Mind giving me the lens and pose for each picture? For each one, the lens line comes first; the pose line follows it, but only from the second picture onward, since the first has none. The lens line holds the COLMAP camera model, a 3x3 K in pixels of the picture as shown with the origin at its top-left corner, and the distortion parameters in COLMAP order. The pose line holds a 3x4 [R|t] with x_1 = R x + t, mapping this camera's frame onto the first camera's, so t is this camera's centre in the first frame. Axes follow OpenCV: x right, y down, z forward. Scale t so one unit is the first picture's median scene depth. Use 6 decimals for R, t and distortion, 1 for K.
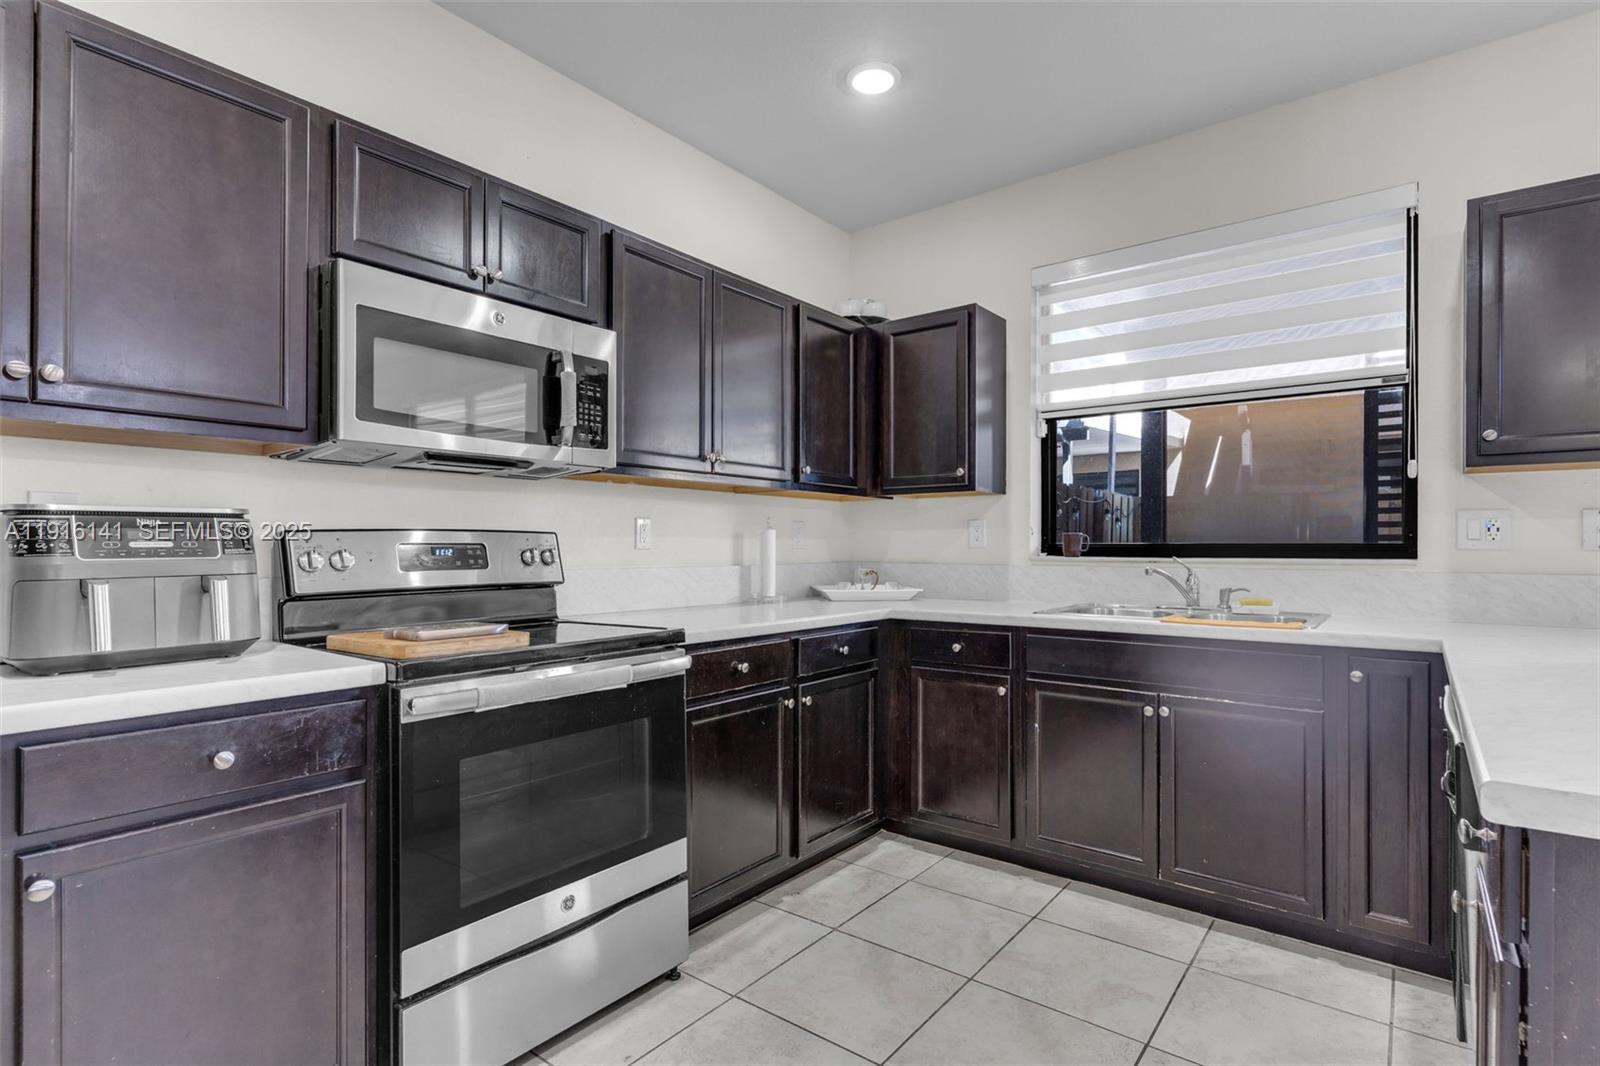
lens RADIAL K [[770.2, 0, 810.2], [0, 770.2, 539.5], [0, 0, 1]] dist [0.002423, -0.003229]
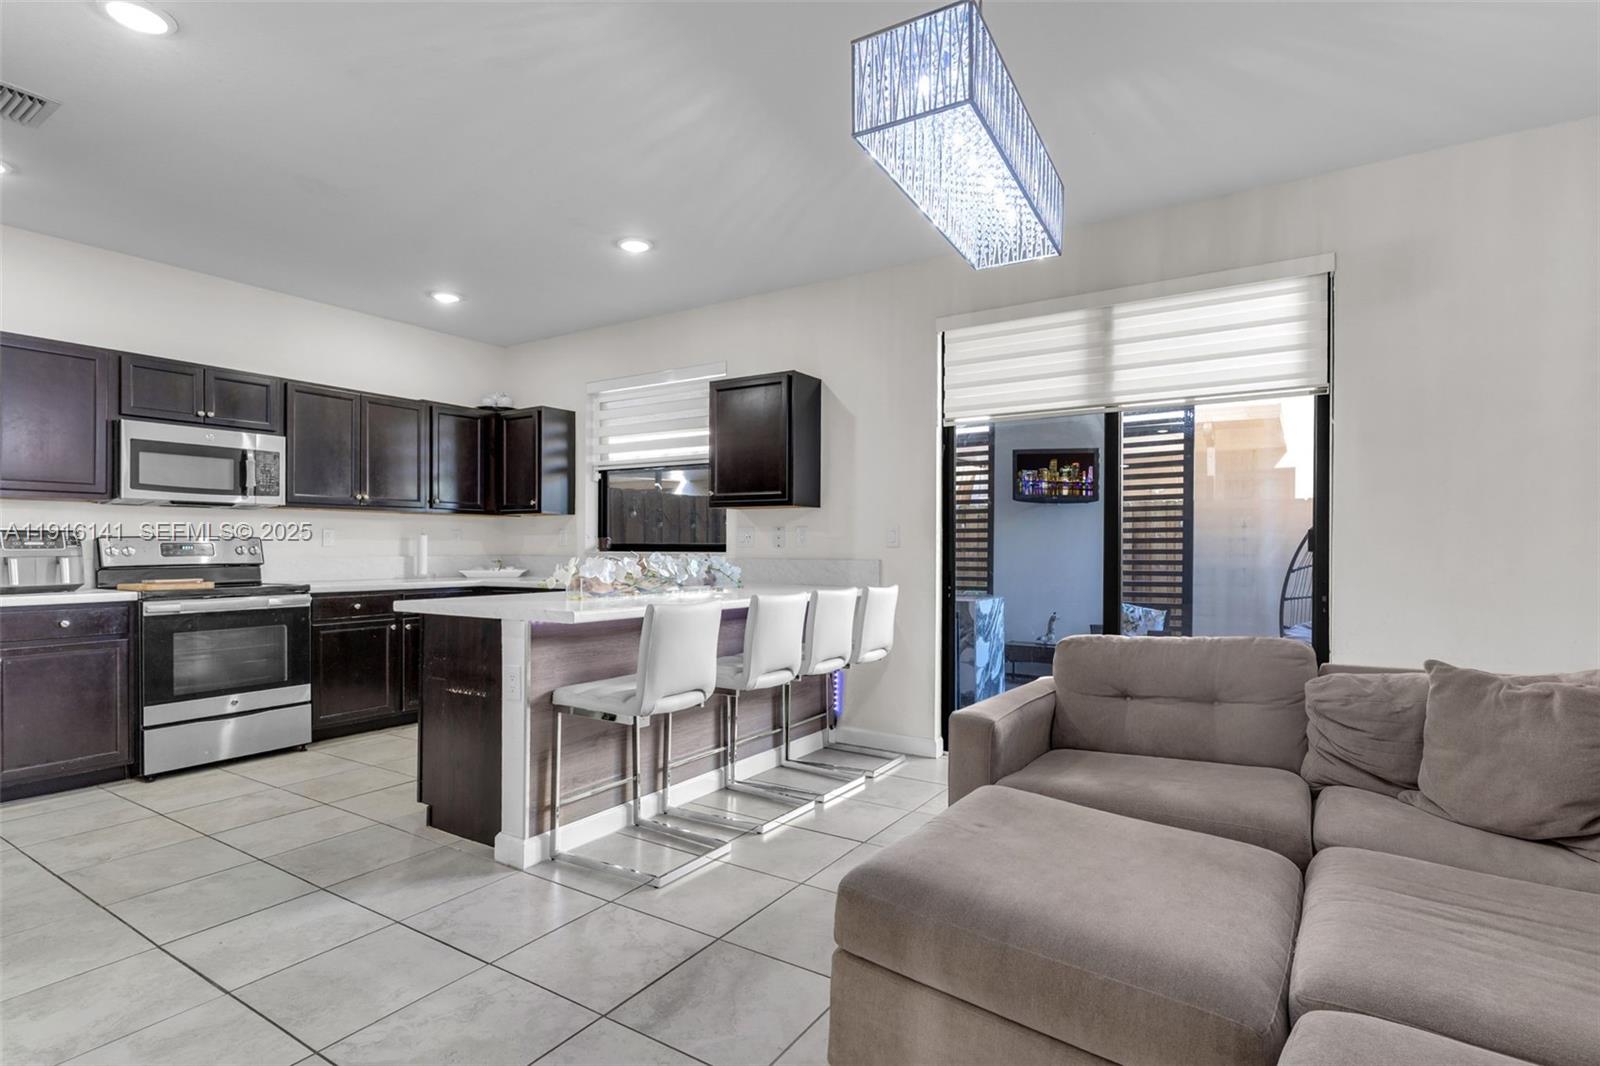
lens RADIAL K [[770.2, 0, 805.1], [0, 770.2, 545.3], [0, 0, 1]] dist [0.002423, -0.003229]
pose [[0.995438, 0.002005, 0.095385, 0.956606], [-0.002778, 0.999964, 0.007966, -0.010054], [-0.095366, -0.008194, 0.995409, -1.181399]]
